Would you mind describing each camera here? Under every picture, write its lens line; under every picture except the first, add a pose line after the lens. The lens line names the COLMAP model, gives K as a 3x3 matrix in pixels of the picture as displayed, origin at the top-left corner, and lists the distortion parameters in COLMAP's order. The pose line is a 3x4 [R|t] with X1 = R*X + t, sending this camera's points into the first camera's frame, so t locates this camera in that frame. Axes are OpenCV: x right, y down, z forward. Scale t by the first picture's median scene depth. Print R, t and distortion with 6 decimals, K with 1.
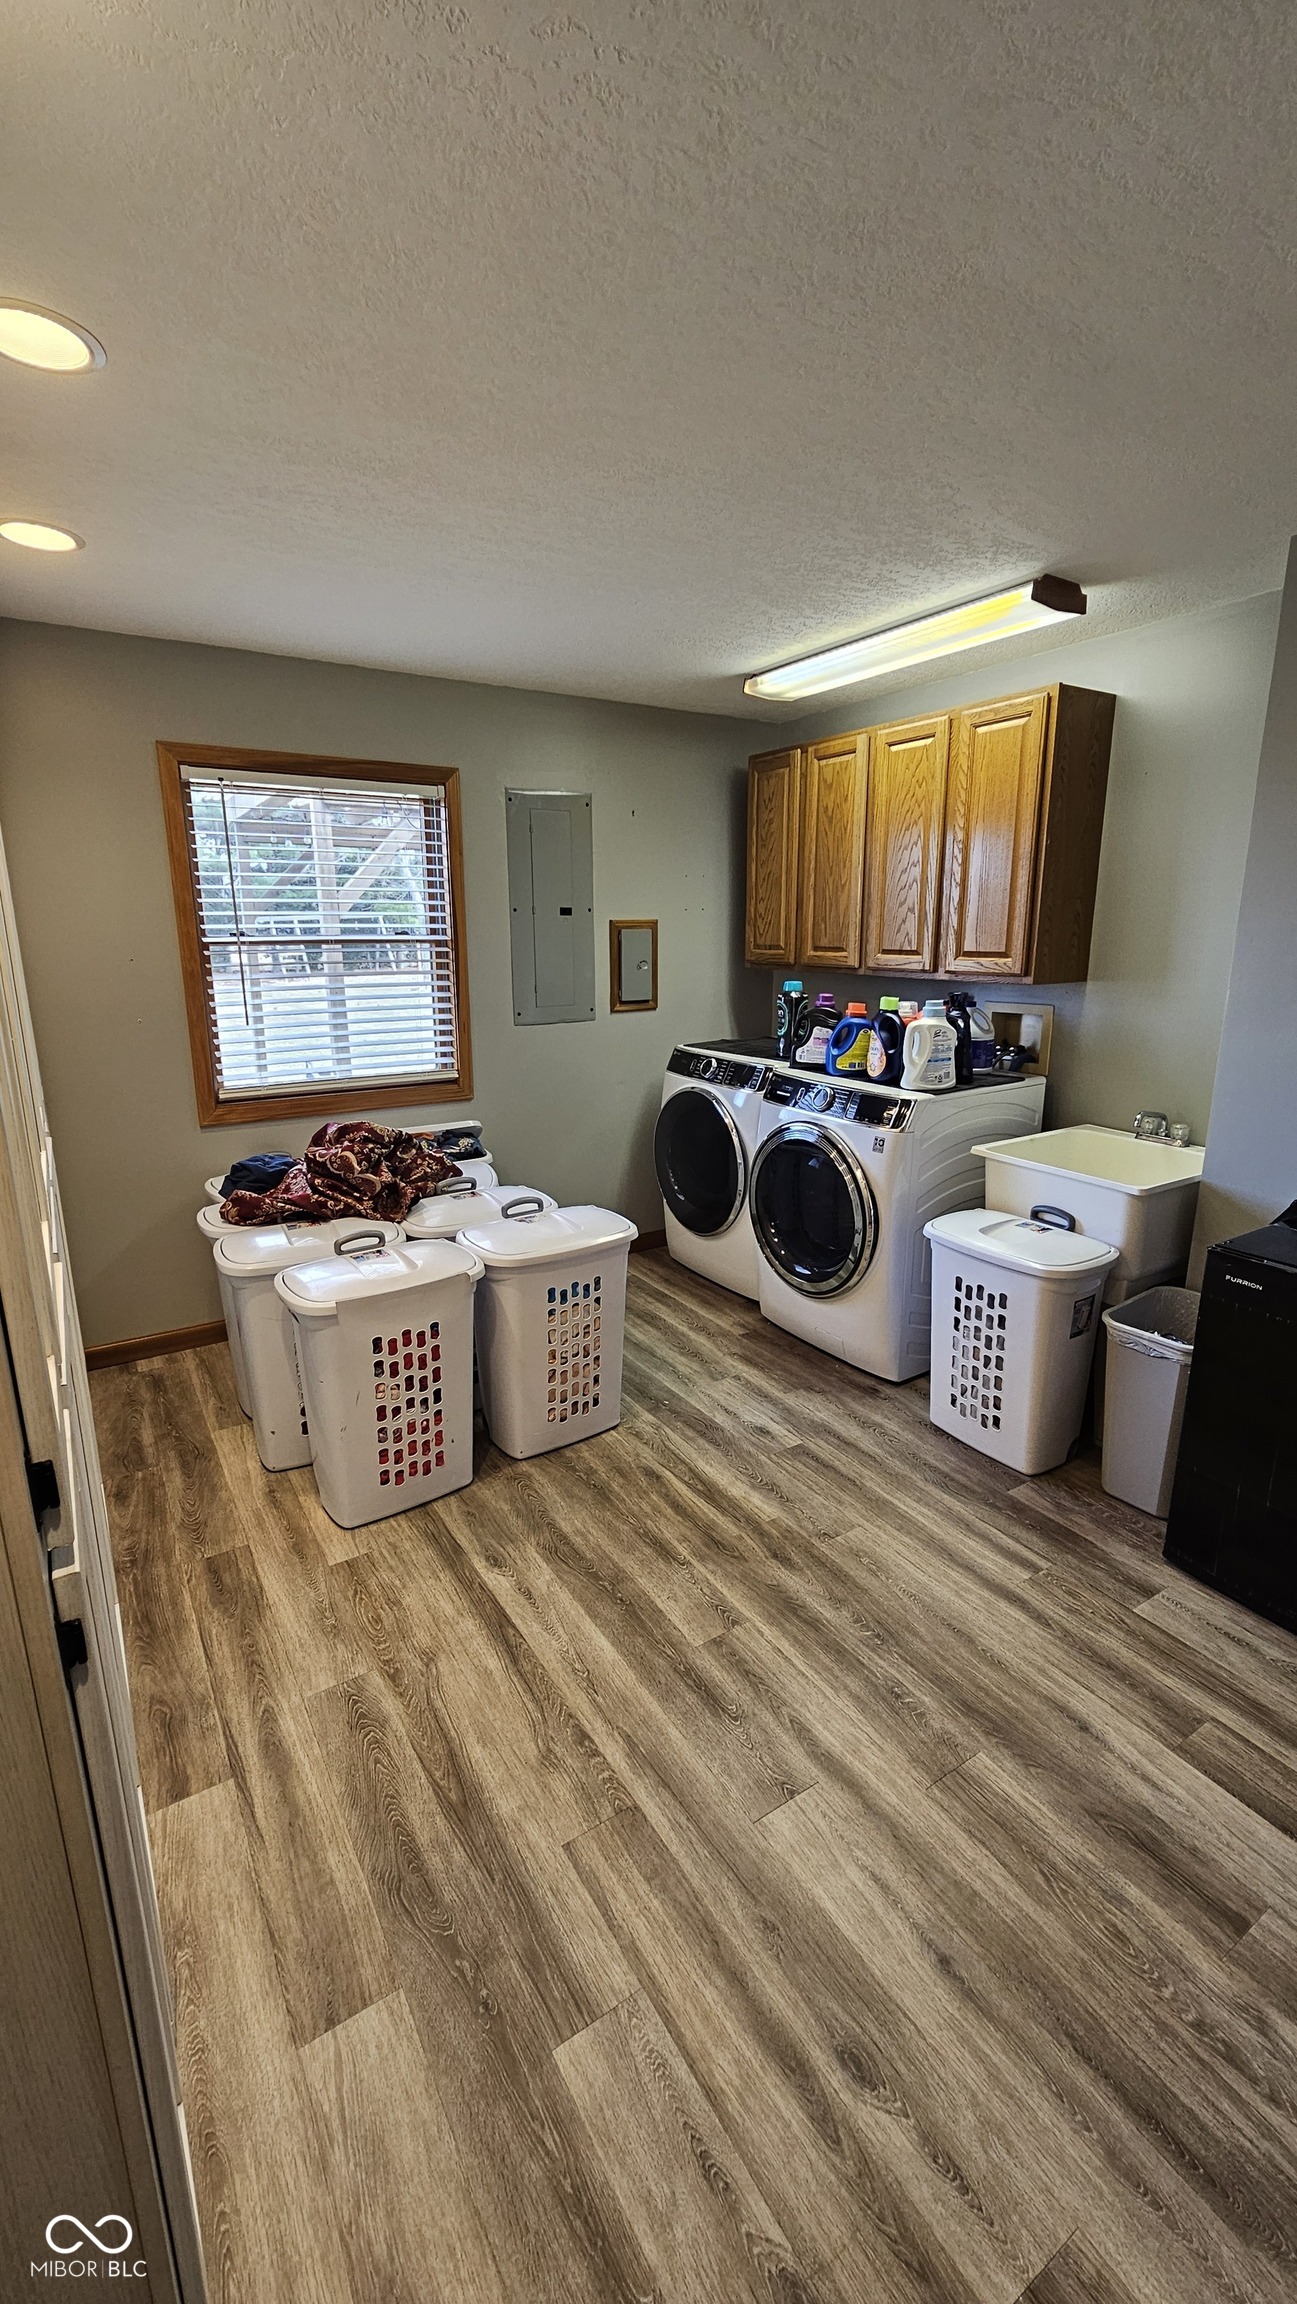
lens RADIAL K [[940.2, 0, 643.8], [0, 940.2, 1155.3], [0, 0, 1]] dist [-0.001932, 0.000710]
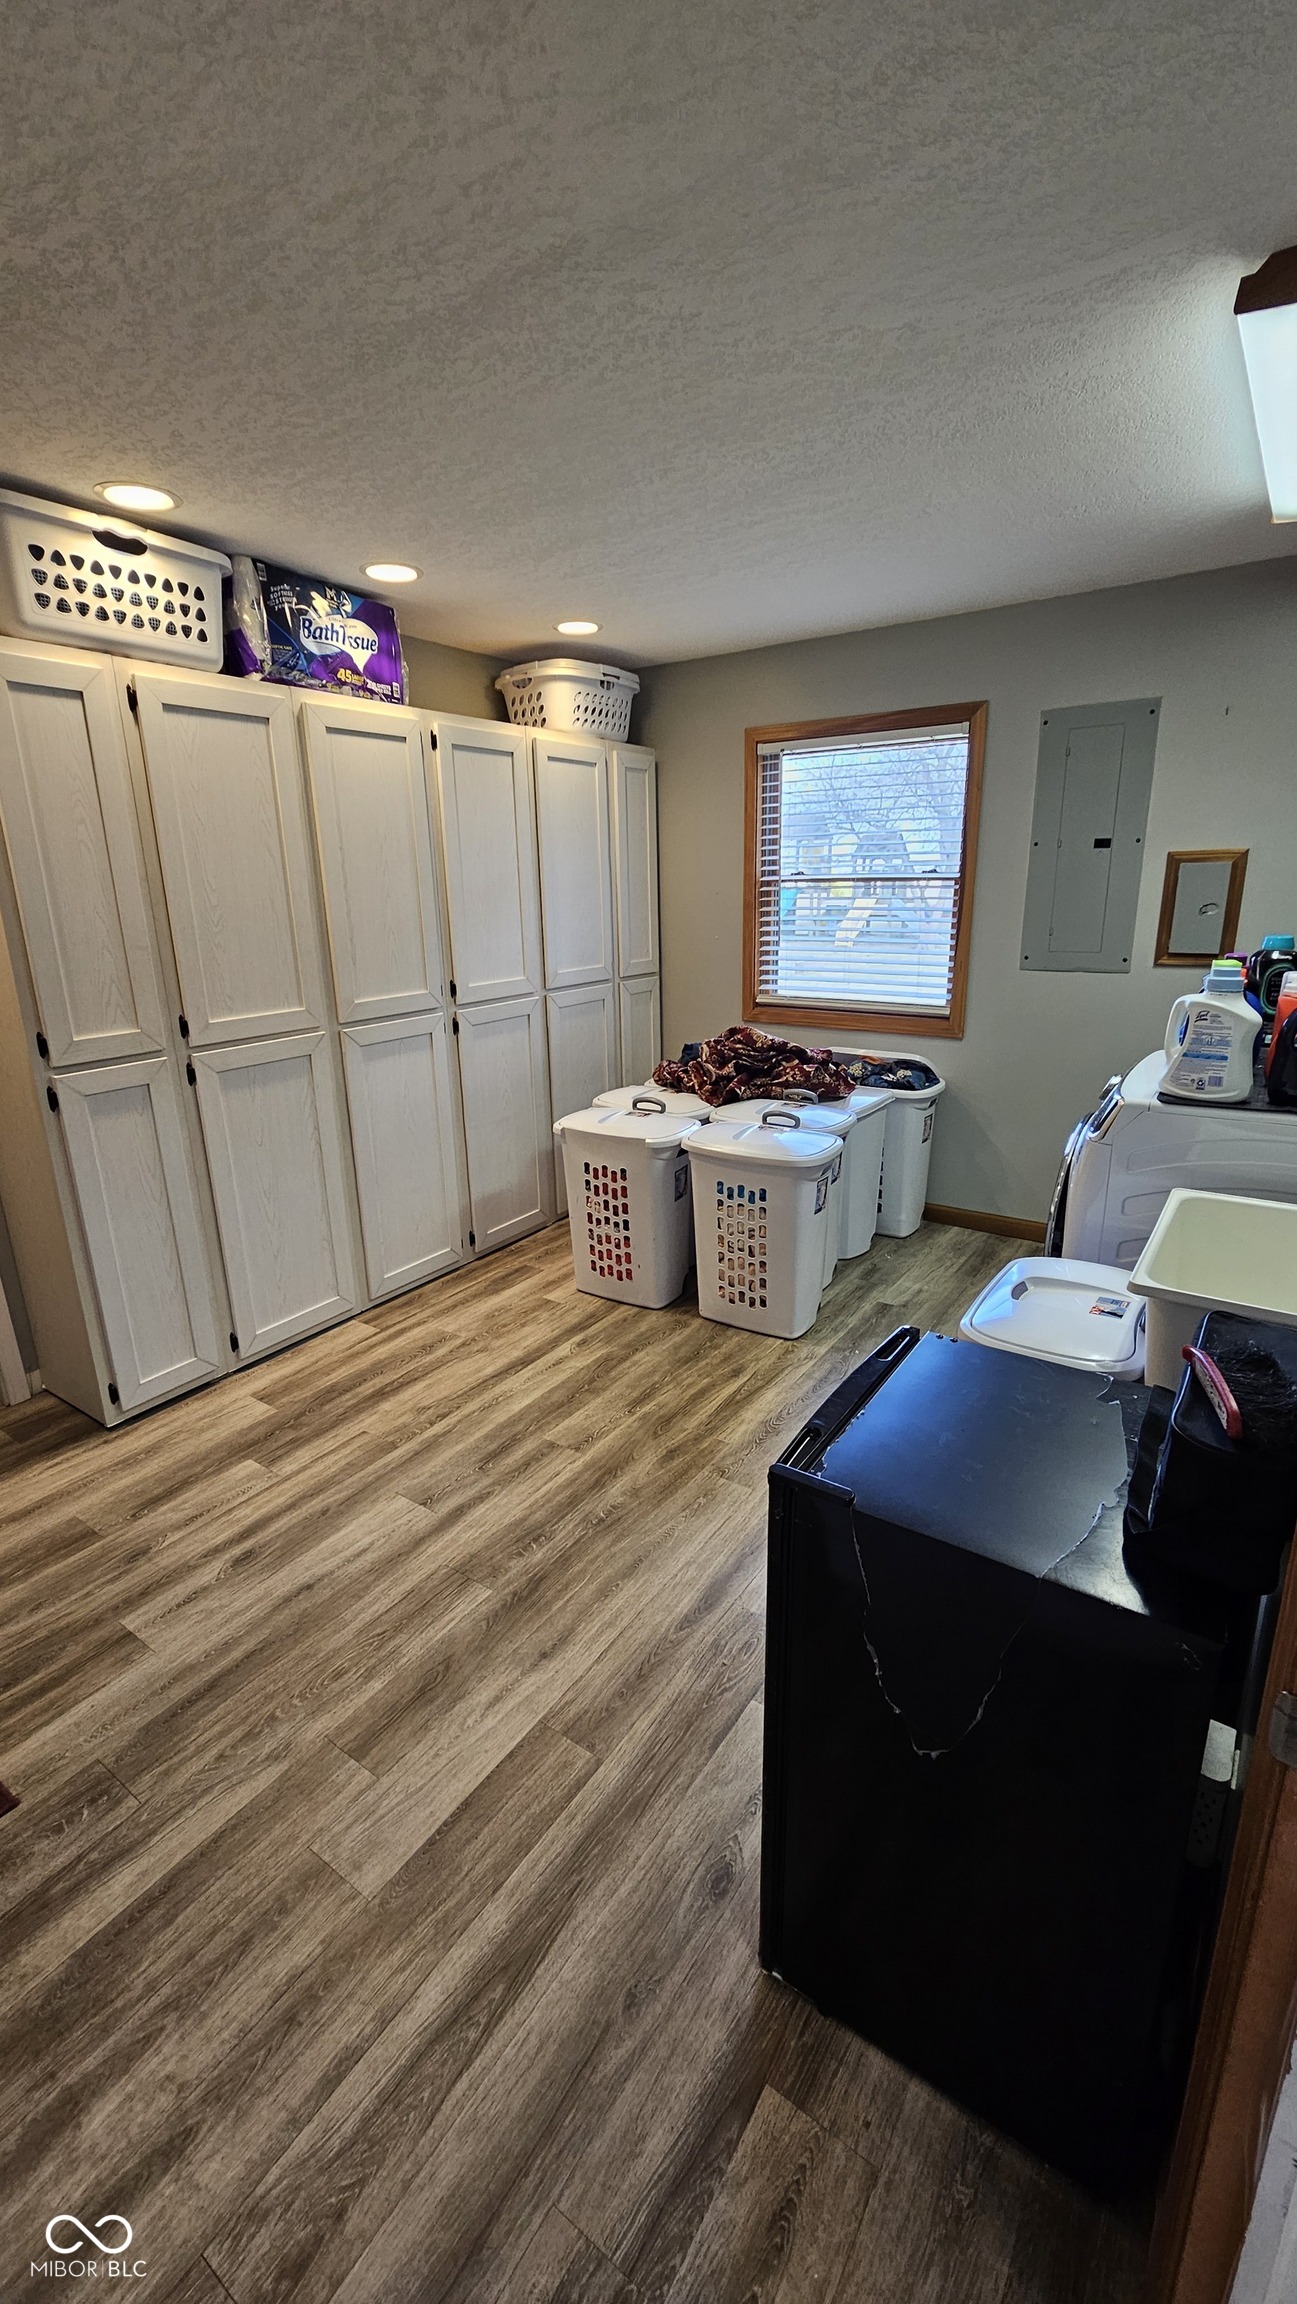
lens RADIAL K [[940.2, 0, 648.4], [0, 940.2, 1152.0], [0, 0, 1]] dist [-0.001932, 0.000710]
pose [[0.390138, 0.253267, -0.885239, 1.195138], [-0.201023, 0.961662, 0.186537, -0.125291], [0.898545, 0.105178, 0.426093, 0.564356]]
